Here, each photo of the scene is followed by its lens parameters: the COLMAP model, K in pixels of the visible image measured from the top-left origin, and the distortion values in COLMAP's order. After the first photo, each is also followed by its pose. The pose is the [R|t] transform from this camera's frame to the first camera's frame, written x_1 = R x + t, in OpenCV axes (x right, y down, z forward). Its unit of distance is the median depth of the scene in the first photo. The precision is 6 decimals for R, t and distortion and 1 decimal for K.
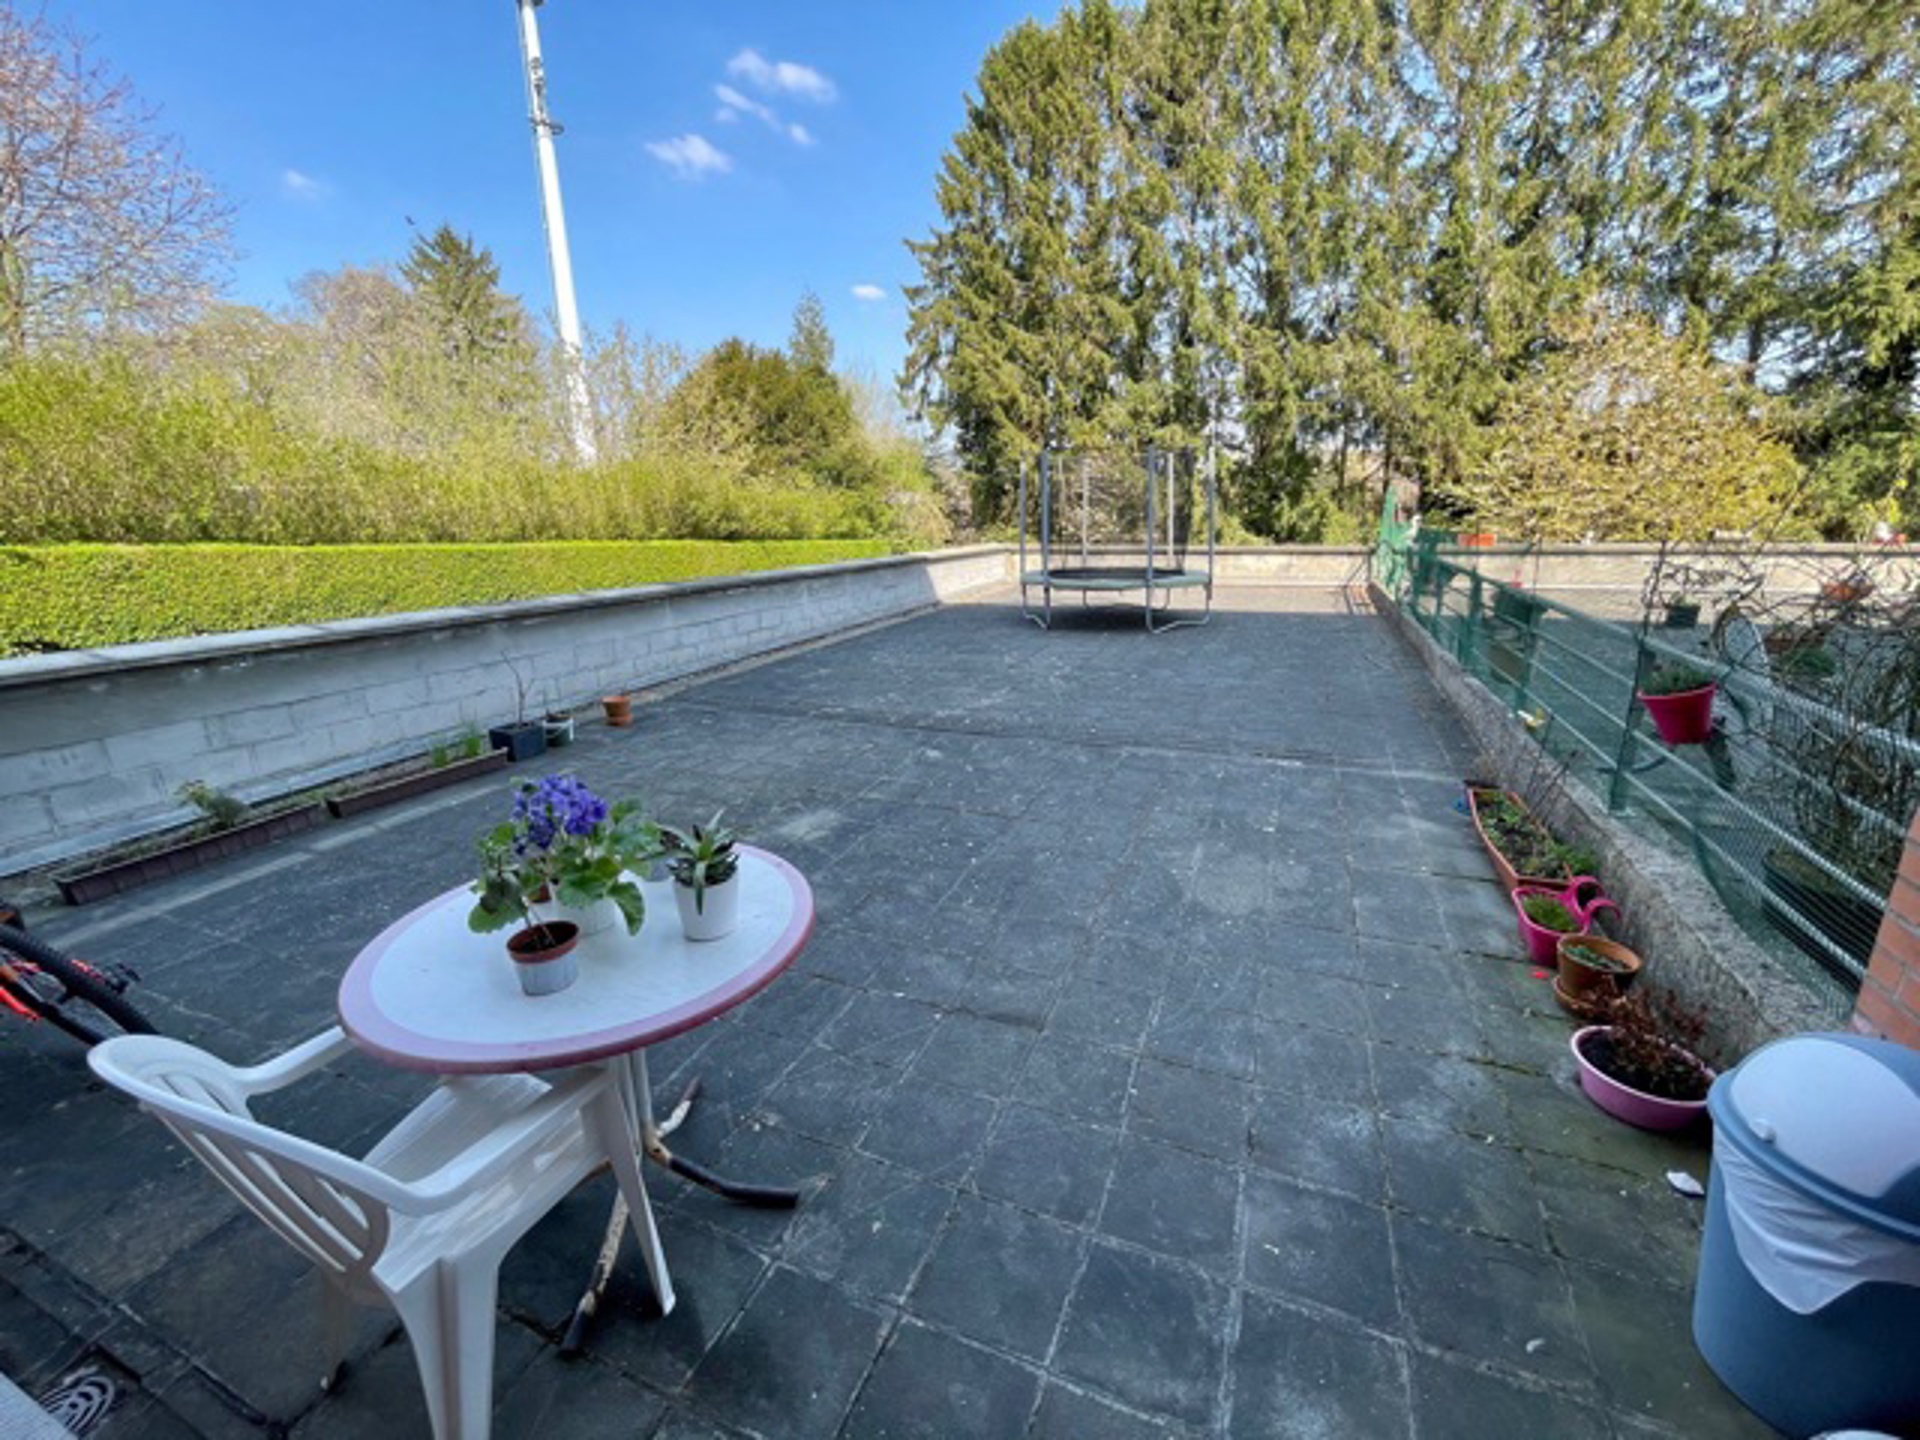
lens RADIAL K [[777.1, 0, 962.6], [0, 777.1, 720.0], [0, 0, 1]] dist [-0.005428, 0.000487]
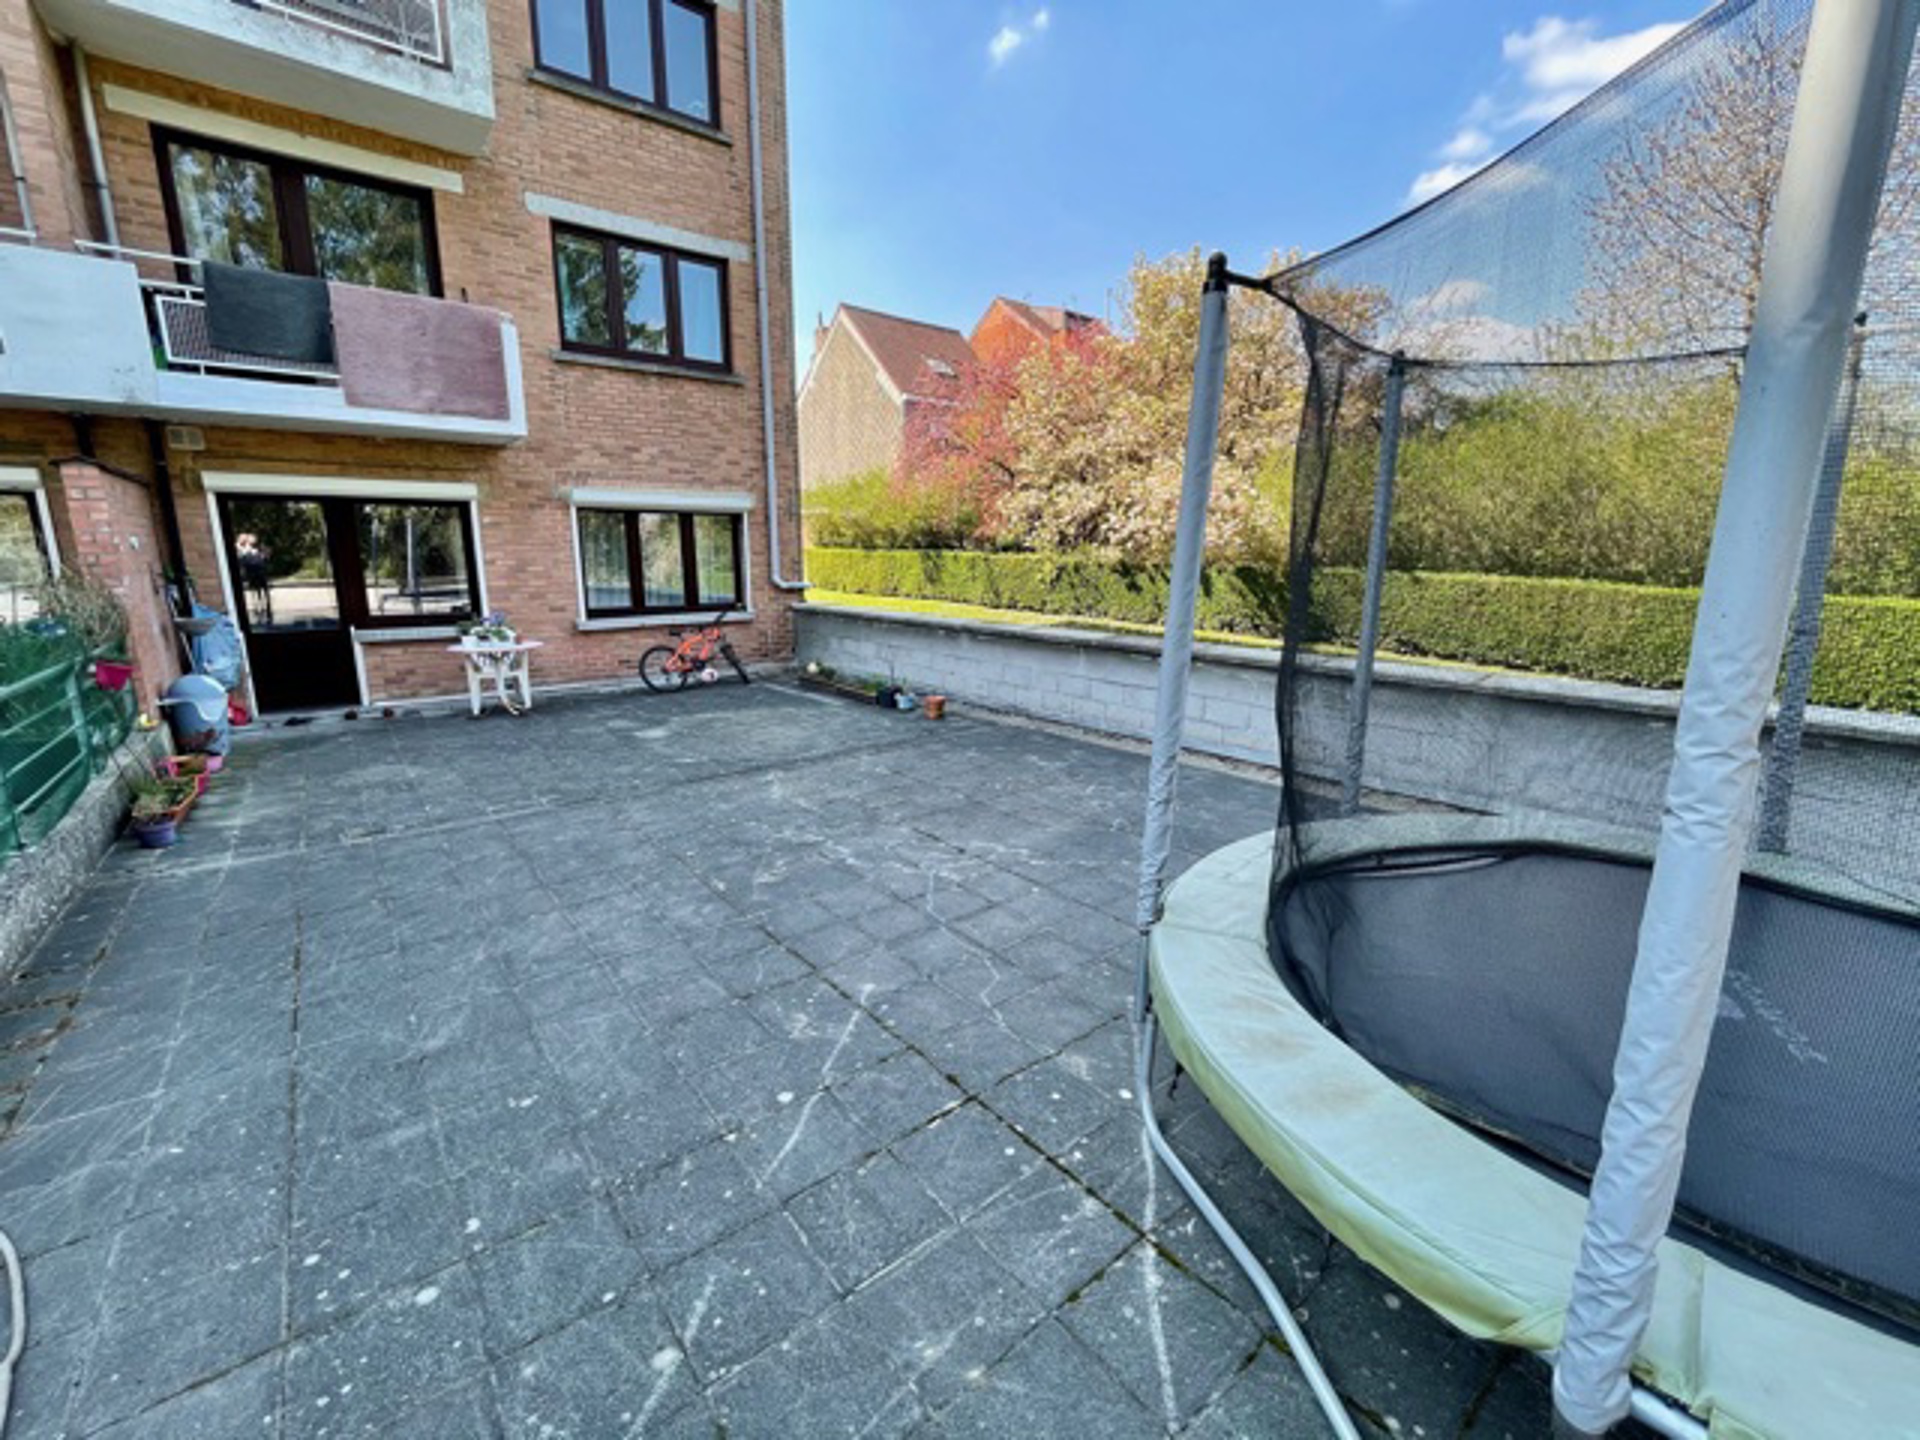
lens RADIAL K [[777.1, 0, 962.6], [0, 777.1, 720.0], [0, 0, 1]] dist [-0.005428, 0.000487]
pose [[-0.466567, 0.203602, -0.860733, 0.804427], [-0.225540, 0.913588, 0.338361, -0.527755], [0.855246, 0.351998, -0.380330, 1.807690]]
